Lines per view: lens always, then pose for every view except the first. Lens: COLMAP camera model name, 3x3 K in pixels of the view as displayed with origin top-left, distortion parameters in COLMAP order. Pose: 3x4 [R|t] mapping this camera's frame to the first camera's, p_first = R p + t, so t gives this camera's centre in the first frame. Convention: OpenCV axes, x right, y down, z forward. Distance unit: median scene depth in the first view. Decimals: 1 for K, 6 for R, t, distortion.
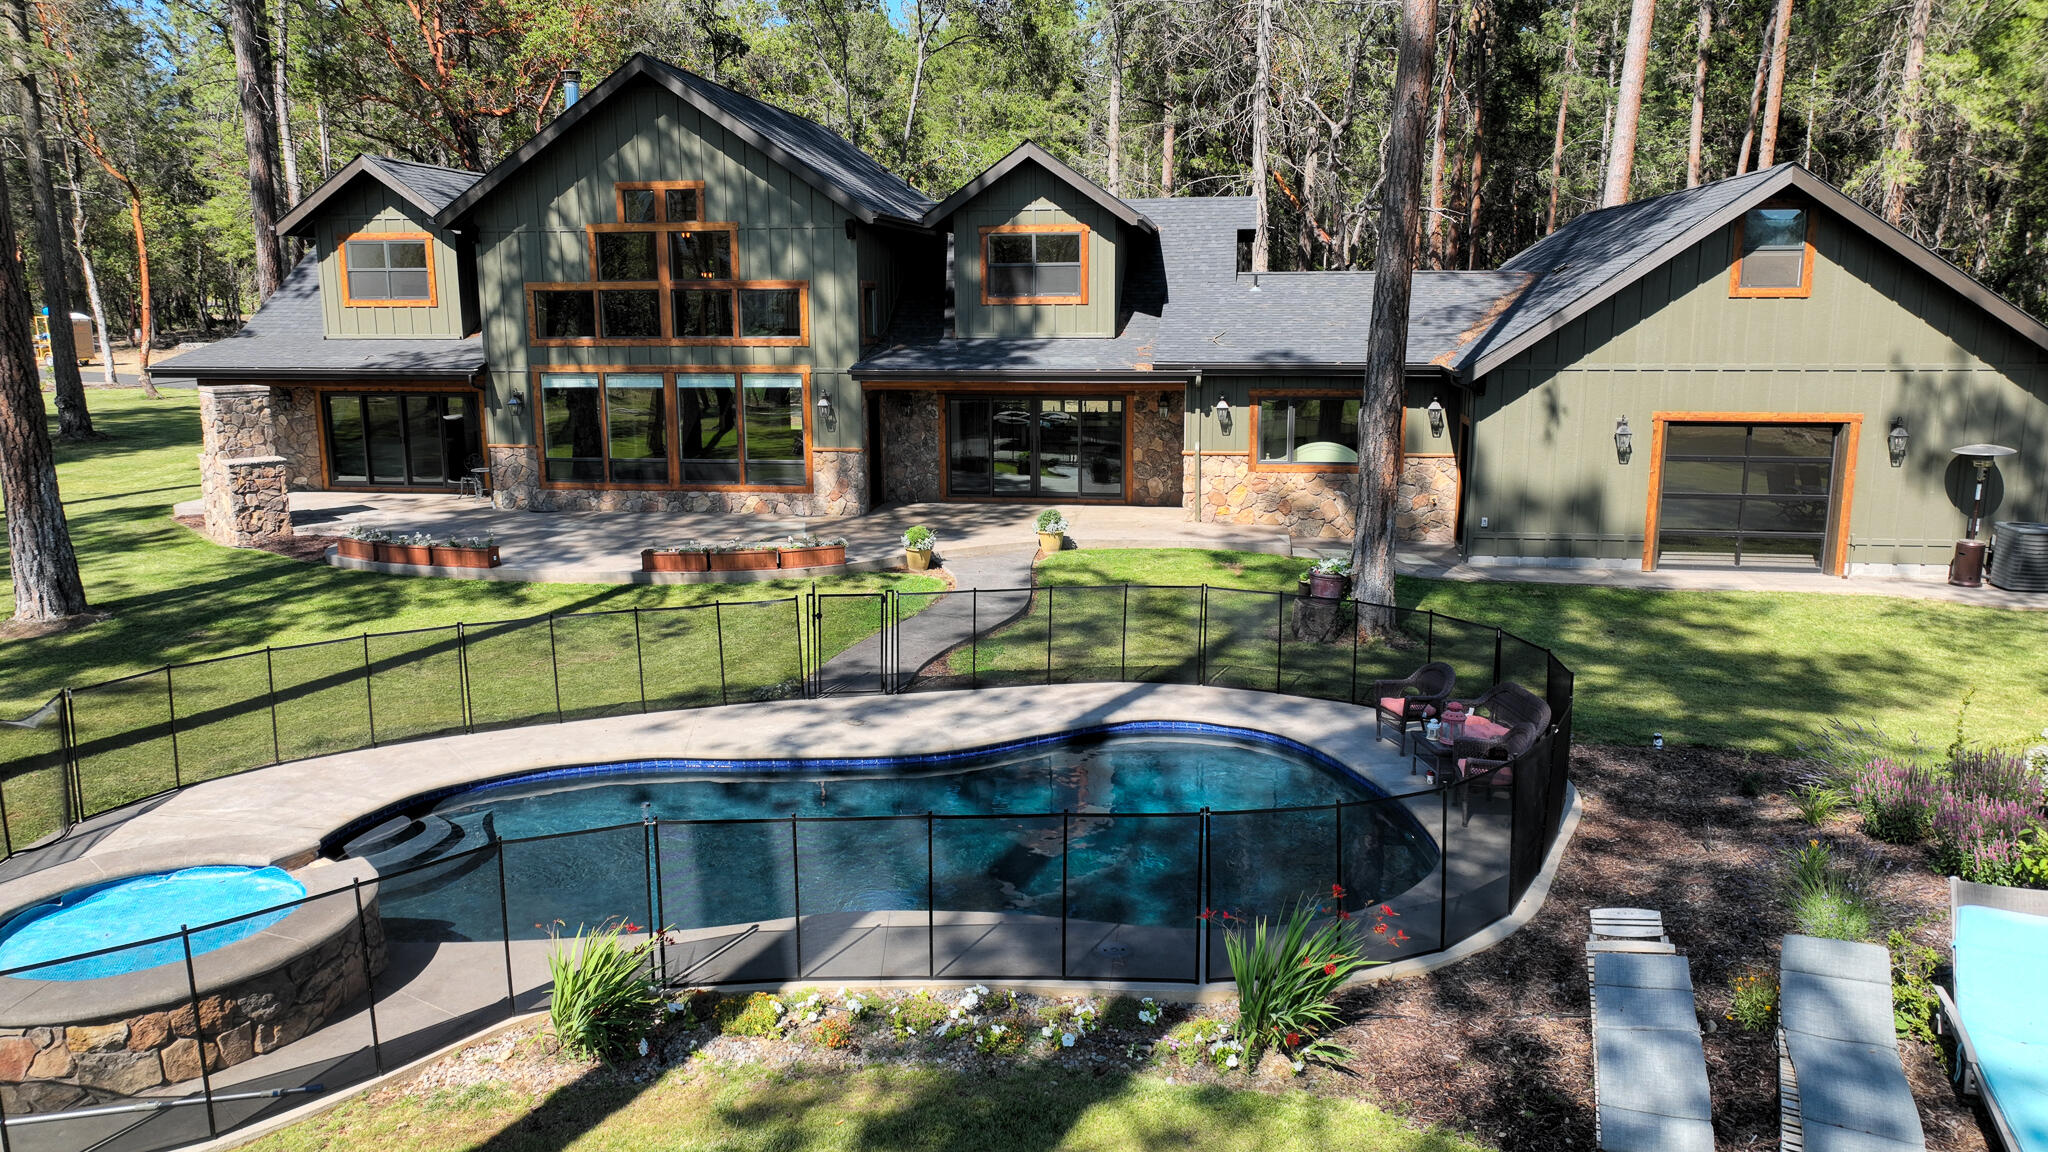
lens RADIAL K [[1424.3, 0, 1024.0], [0, 1424.3, 576.0], [0, 0, 1]] dist [-0.005616, 0.018408]
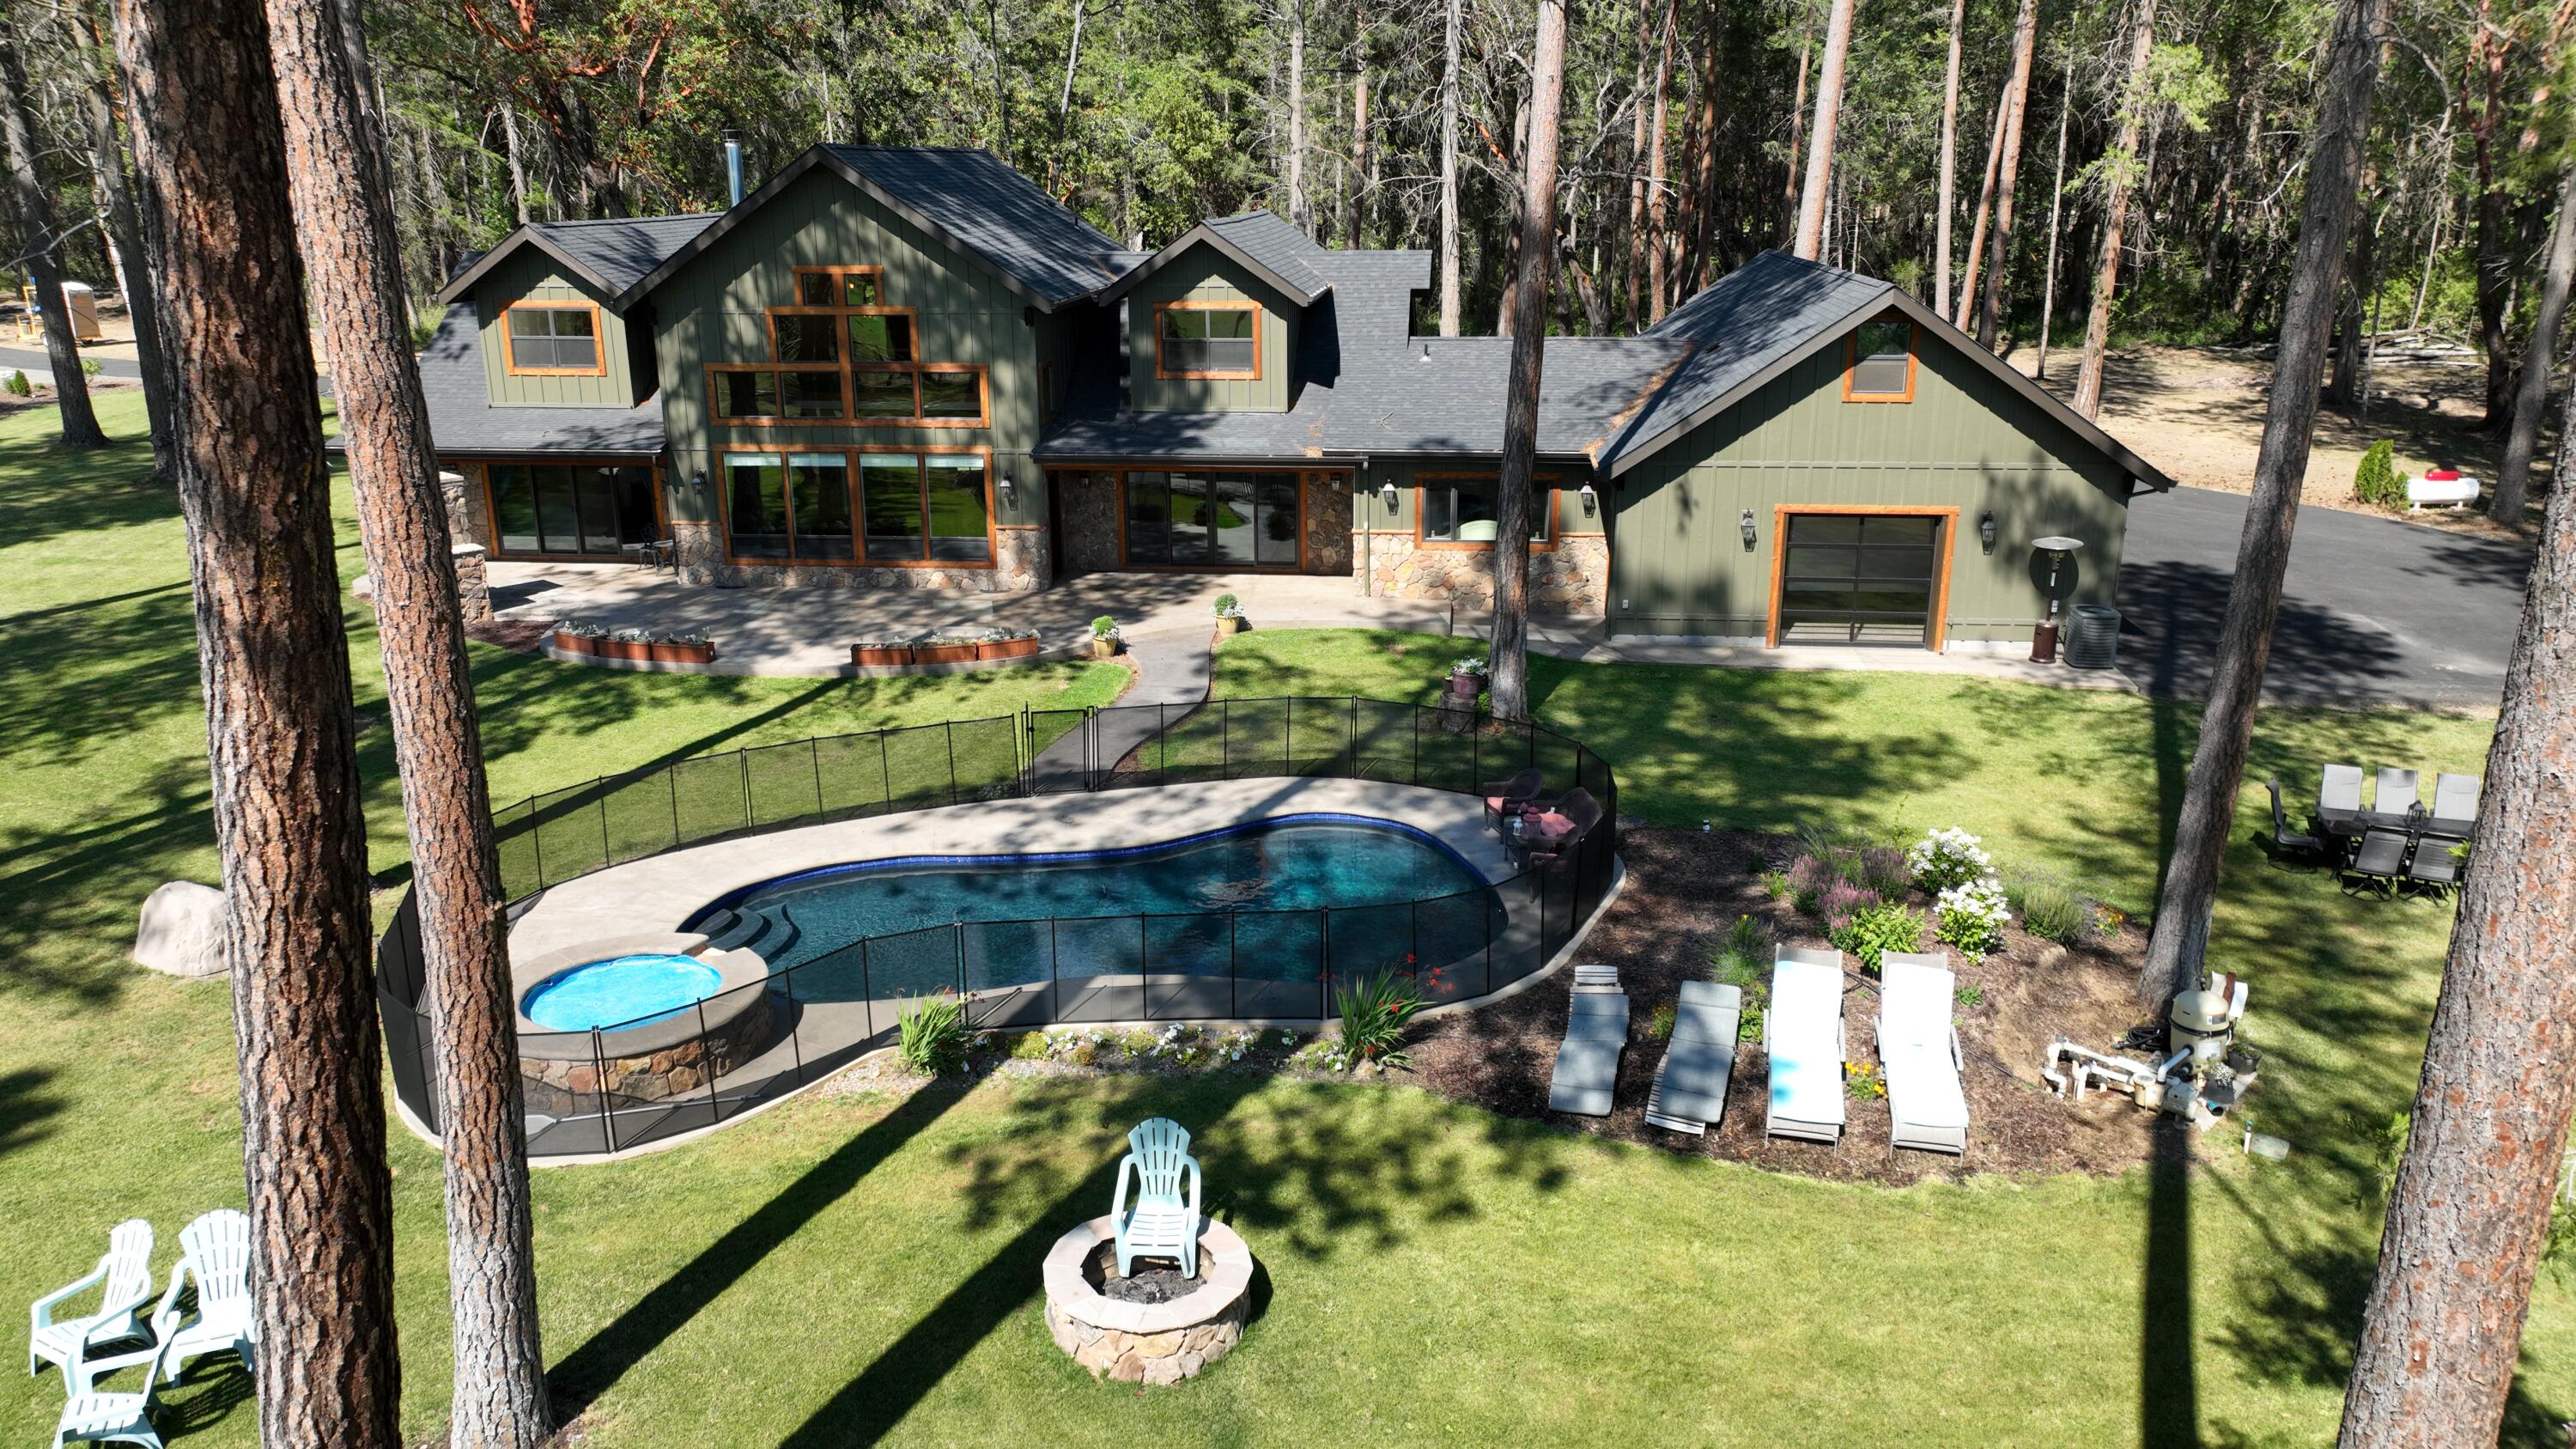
lens RADIAL K [[1791.8, 0, 1288.0], [0, 1791.8, 724.5], [0, 0, 1]] dist [-0.005616, 0.018408]
pose [[0.998804, -0.013808, 0.046901, 0.002695], [0.008692, 0.994159, 0.107570, -0.103346], [-0.048112, -0.107034, 0.993091, -0.381555]]
